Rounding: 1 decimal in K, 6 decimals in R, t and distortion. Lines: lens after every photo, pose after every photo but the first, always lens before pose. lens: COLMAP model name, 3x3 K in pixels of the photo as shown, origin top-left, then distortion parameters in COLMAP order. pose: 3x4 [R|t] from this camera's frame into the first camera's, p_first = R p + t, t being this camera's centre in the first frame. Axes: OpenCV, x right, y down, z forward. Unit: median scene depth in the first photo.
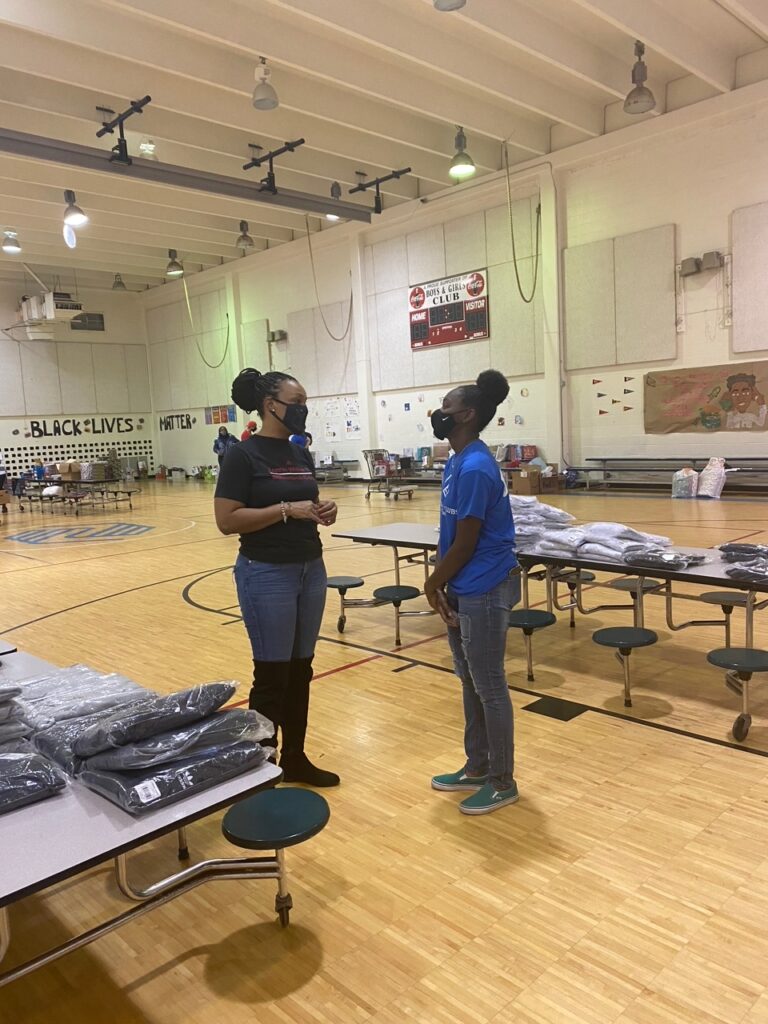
lens RADIAL K [[777.7, 0, 384.0], [0, 777.7, 512.0], [0, 0, 1]] dist [0.005579, 0.002652]
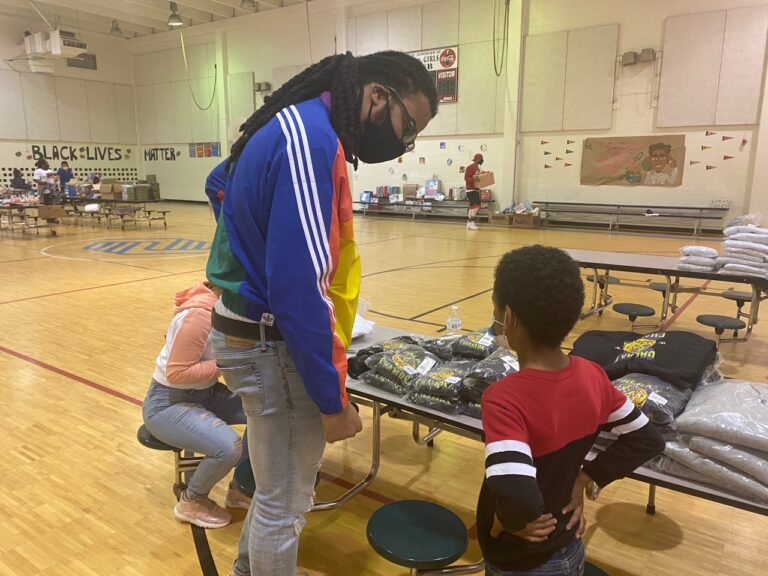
lens RADIAL K [[583.3, 0, 384.0], [0, 583.3, 288.0], [0, 0, 1]] dist [0.005579, 0.002652]
pose [[0.980047, 0.017116, 0.198027, -0.166319], [-0.034302, 0.995902, 0.083680, 0.003281], [-0.195783, -0.088803, 0.976618, 0.063689]]
